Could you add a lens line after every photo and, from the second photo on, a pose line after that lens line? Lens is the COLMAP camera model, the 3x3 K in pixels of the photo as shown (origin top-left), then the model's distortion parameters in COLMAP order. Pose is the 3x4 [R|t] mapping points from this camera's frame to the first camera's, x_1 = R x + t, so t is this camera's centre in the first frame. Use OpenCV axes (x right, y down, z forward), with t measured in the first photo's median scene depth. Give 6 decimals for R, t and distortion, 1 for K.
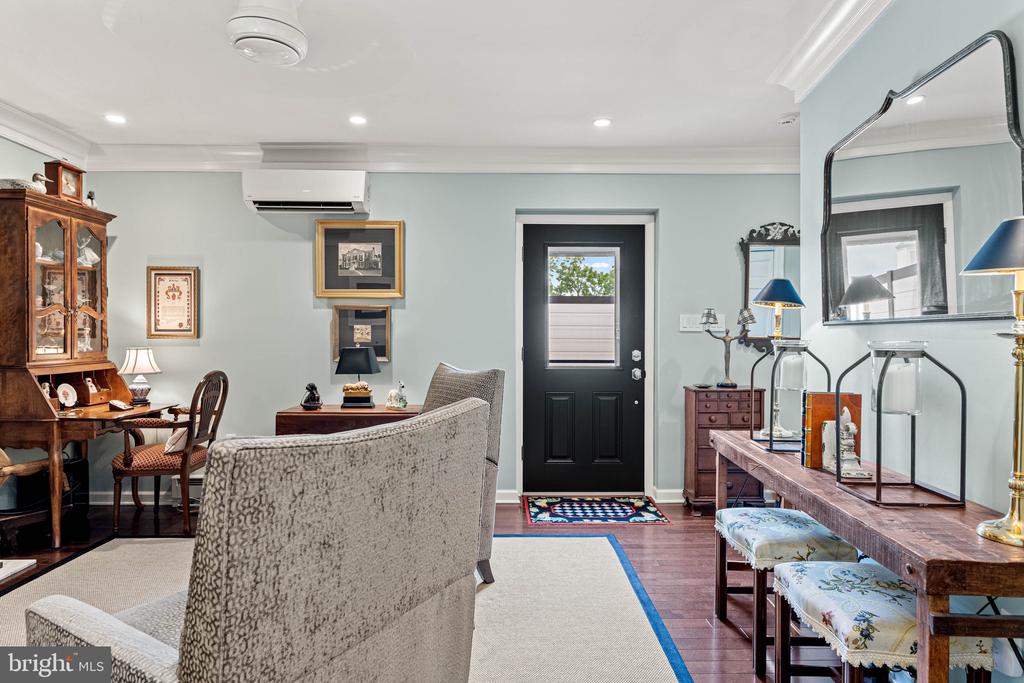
lens RADIAL K [[594.5, 0, 508.9], [0, 594.5, 340.9], [0, 0, 1]] dist [-0.003066, 0.002172]
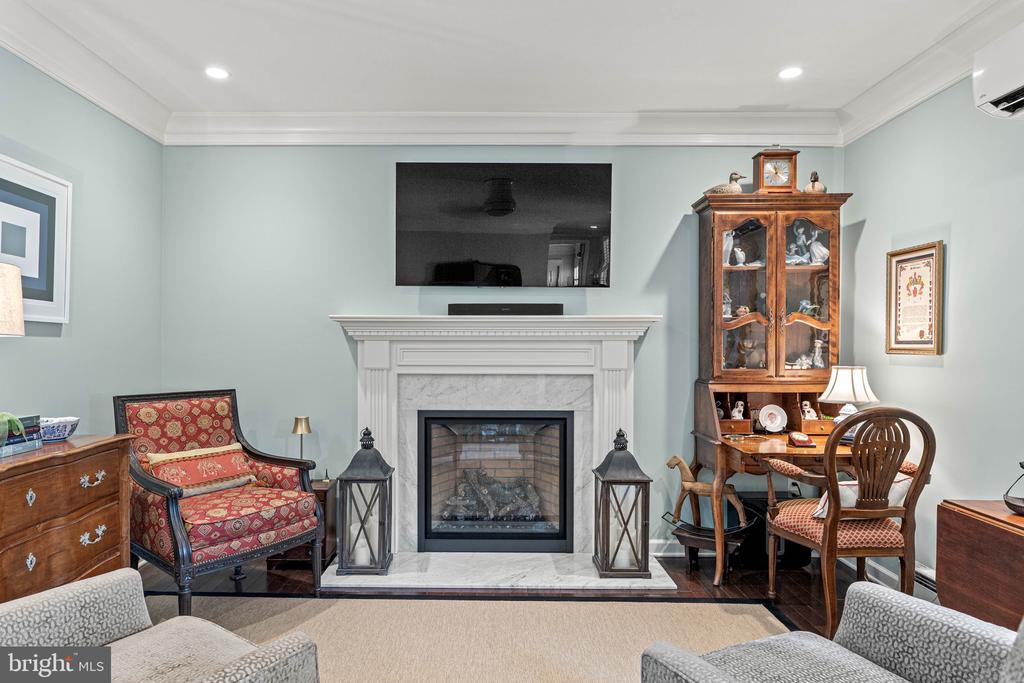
lens RADIAL K [[594.5, 0, 510.0], [0, 594.5, 352.2], [0, 0, 1]] dist [-0.003066, 0.002172]
pose [[-0.023692, 0.012505, -0.999641, 0.119170], [-0.010859, 0.999860, 0.012765, -0.010604], [0.999660, 0.011158, -0.023553, 0.585394]]
